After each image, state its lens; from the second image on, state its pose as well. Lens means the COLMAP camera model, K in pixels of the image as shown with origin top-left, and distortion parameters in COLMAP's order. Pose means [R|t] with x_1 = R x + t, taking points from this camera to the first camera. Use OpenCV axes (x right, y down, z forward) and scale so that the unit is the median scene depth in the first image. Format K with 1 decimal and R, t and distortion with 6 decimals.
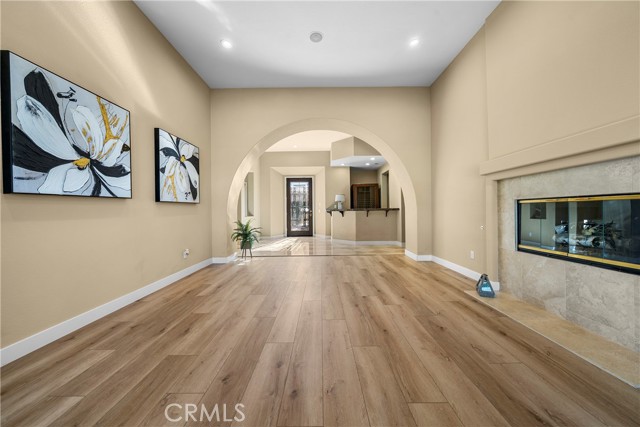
lens RADIAL K [[220.4, 0, 320.5], [0, 220.4, 213.7], [0, 0, 1]] dist [-0.007408, 0.000172]
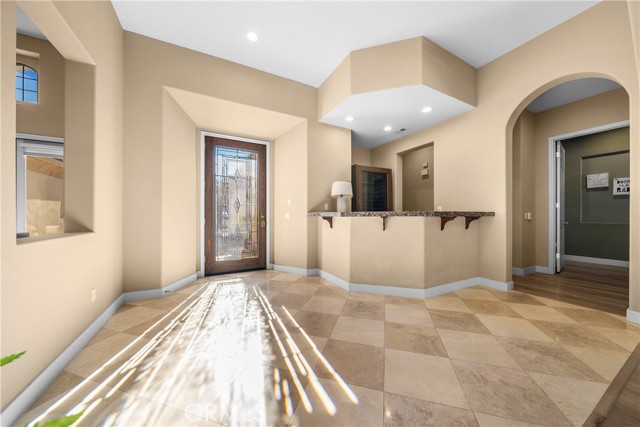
lens RADIAL K [[220.4, 0, 319.1], [0, 220.4, 215.4], [0, 0, 1]] dist [-0.007408, 0.000172]
pose [[0.885182, 0.011907, 0.465092, -0.168323], [-0.002956, 0.999796, -0.019969, -0.004101], [-0.465235, 0.016302, 0.885037, 0.576621]]
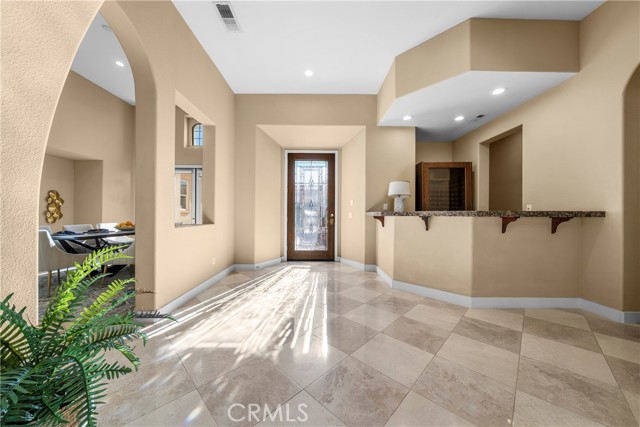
lens RADIAL K [[220.4, 0, 317.3], [0, 220.4, 214.0], [0, 0, 1]] dist [-0.007408, 0.000172]
pose [[0.999850, 0.016629, -0.004830, -0.083929], [-0.016706, 0.999724, -0.016536, -0.004727], [0.004554, 0.016614, 0.999852, 0.496332]]
